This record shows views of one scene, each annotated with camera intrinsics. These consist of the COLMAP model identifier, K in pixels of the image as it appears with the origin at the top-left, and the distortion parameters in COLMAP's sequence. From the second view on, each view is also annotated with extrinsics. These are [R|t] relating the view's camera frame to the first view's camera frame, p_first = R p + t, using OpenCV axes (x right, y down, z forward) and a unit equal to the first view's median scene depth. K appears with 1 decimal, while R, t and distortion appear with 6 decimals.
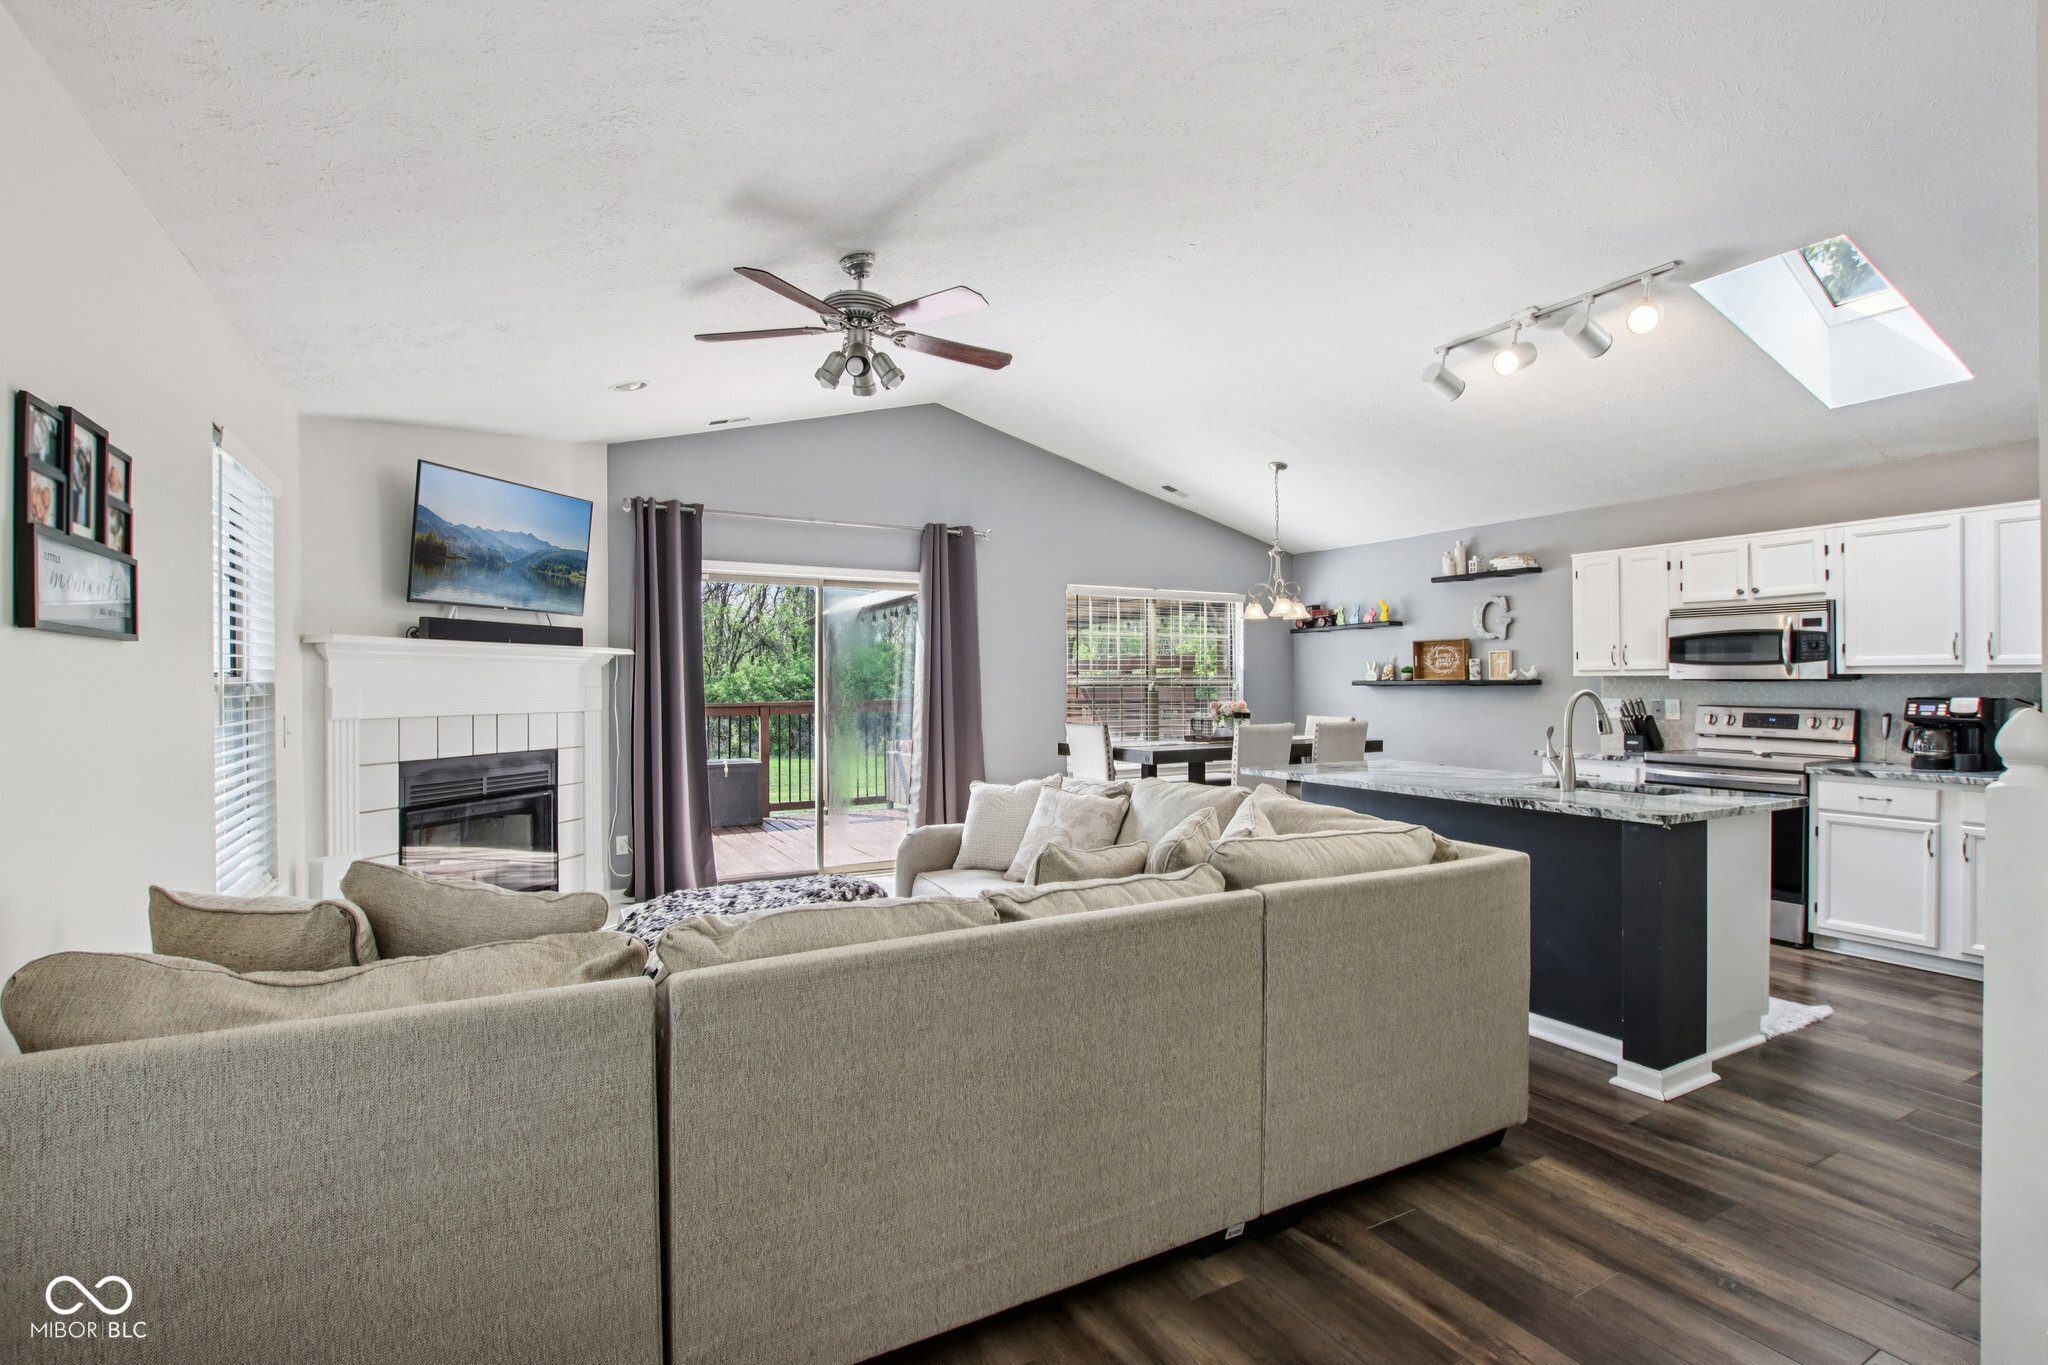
lens RADIAL K [[960.4, 0, 1024.0], [0, 960.4, 682.5], [0, 0, 1]] dist [-0.020519, 0.000651]
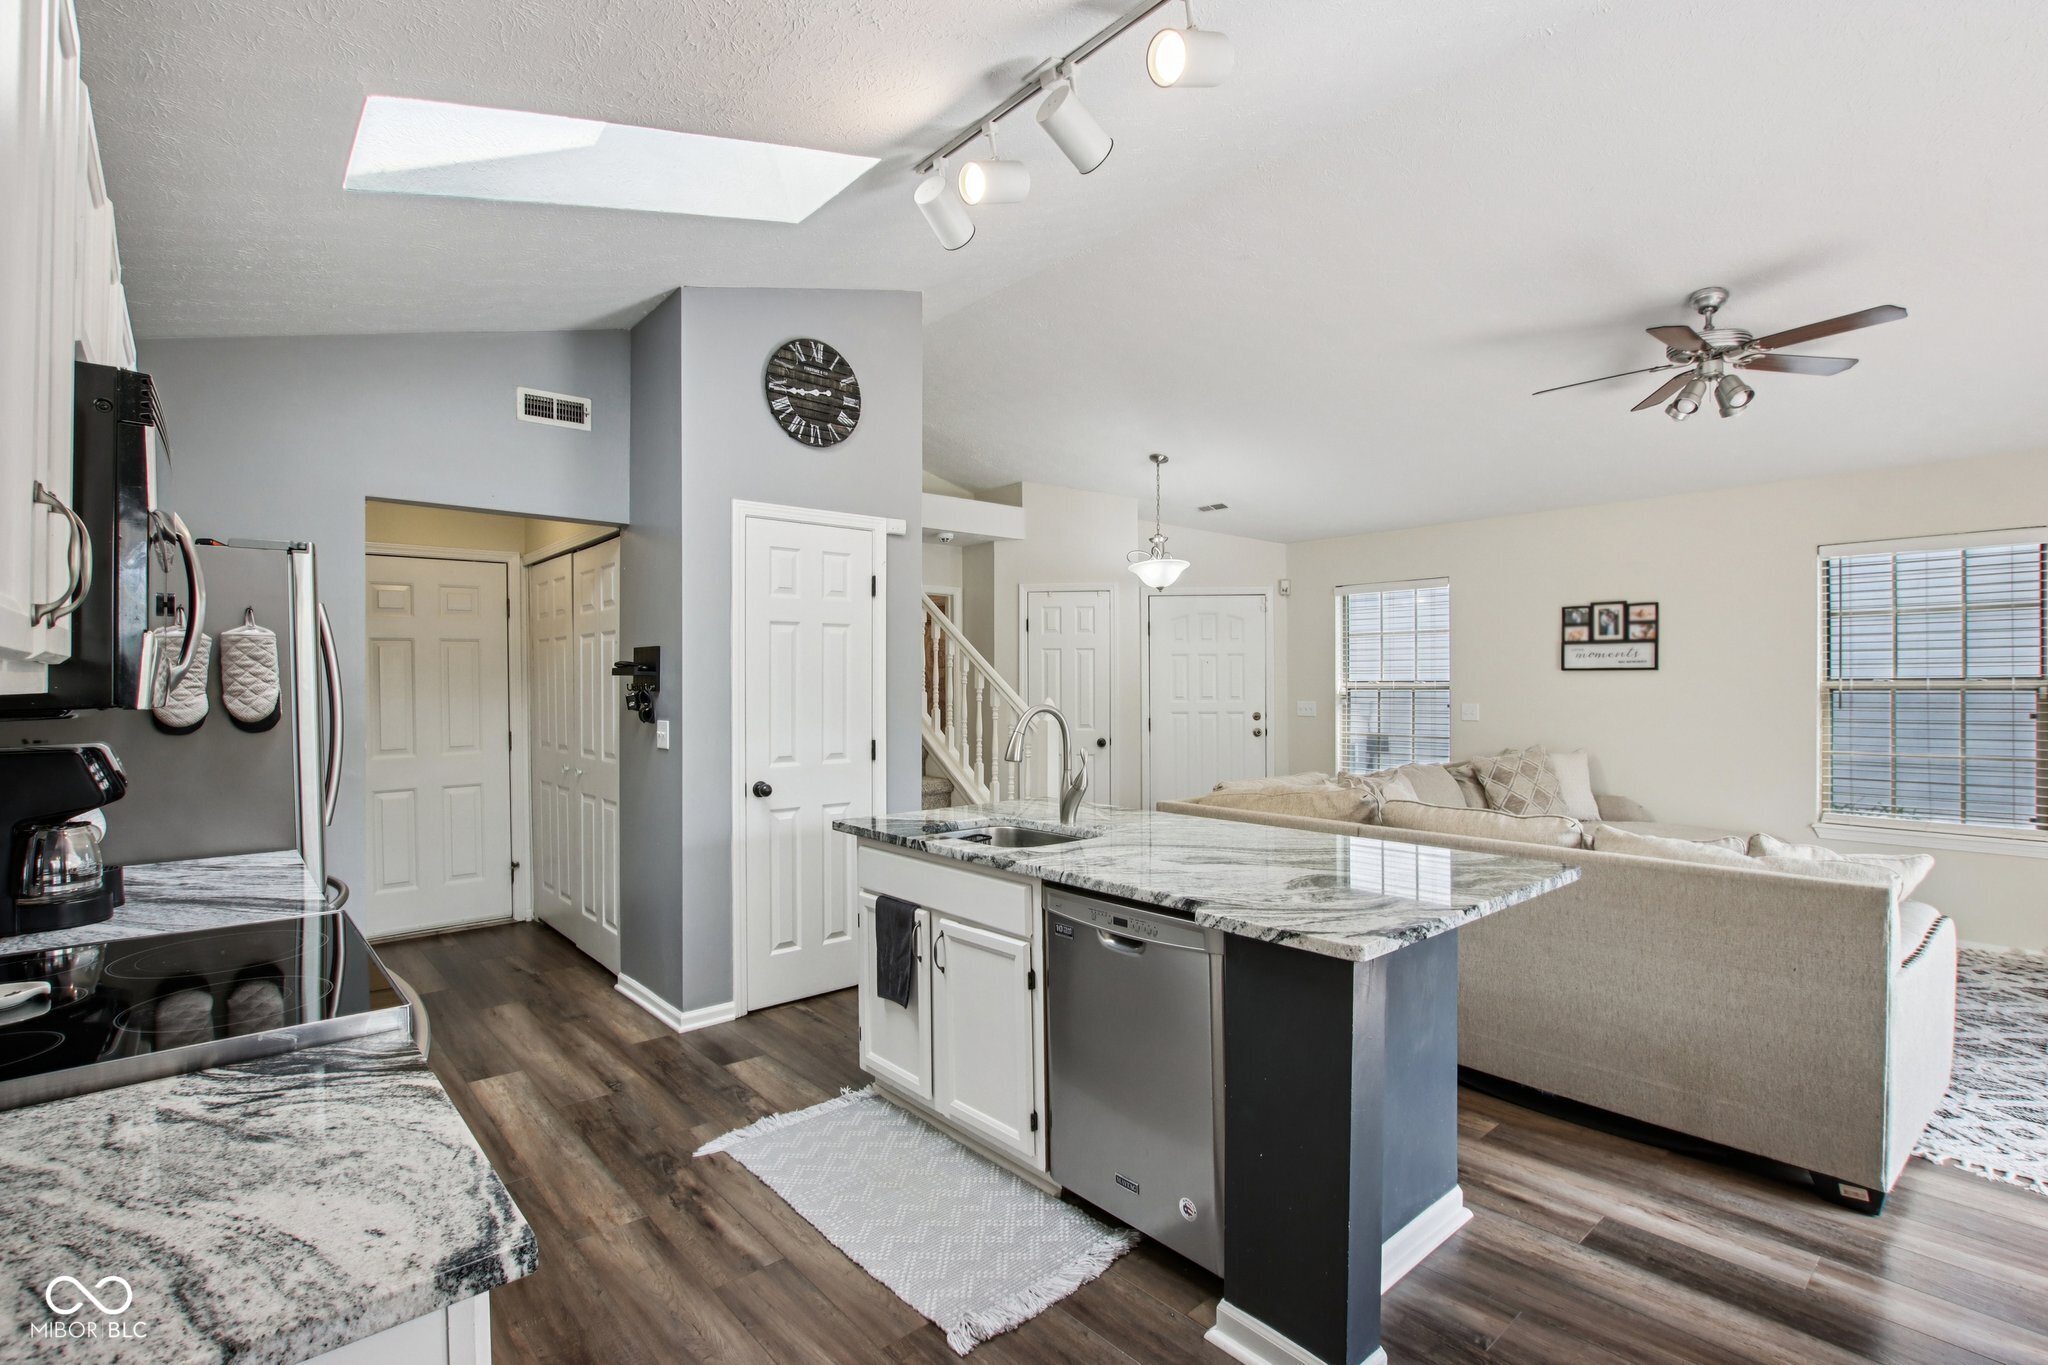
lens RADIAL K [[961.7, 0, 1028.3], [0, 961.7, 684.4], [0, 0, 1]] dist [-0.029492, 0.007579]
pose [[-0.976459, 0.007576, -0.215569, 0.571344], [0.006999, 0.999970, 0.003439, -0.009637], [0.215589, 0.001849, -0.976483, 1.329193]]
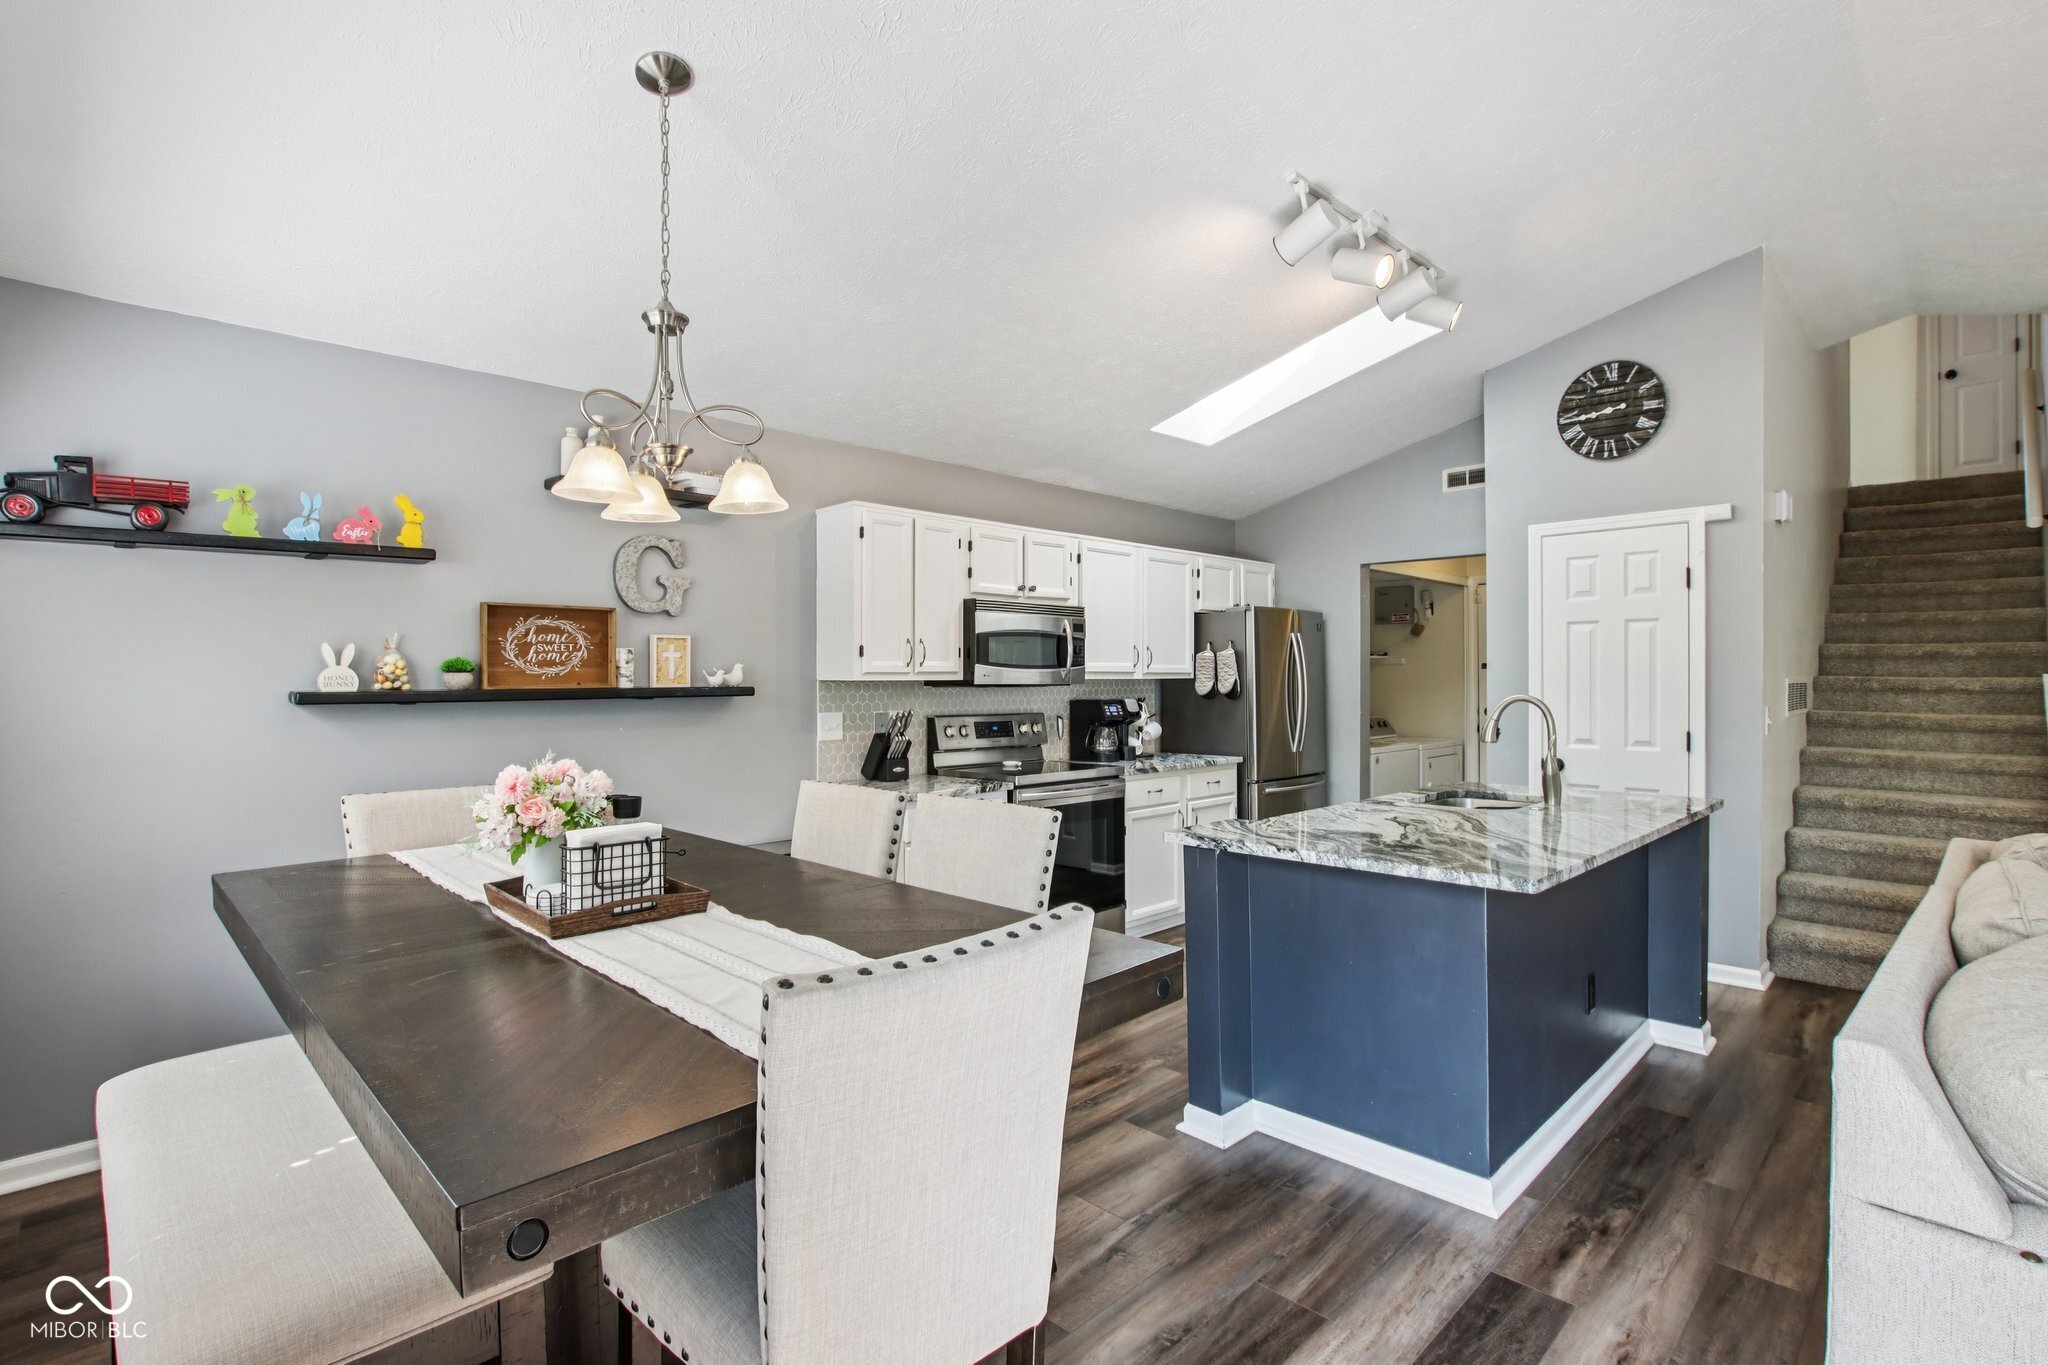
lens RADIAL K [[959.7, 0, 1024.6], [0, 959.7, 689.2], [0, 0, 1]] dist [-0.025917, 0.004787]
pose [[-0.265383, -0.005469, 0.964128, -0.132668], [0.006515, 0.999951, 0.007466, -0.005879], [-0.964121, 0.008263, -0.265334, 1.258455]]
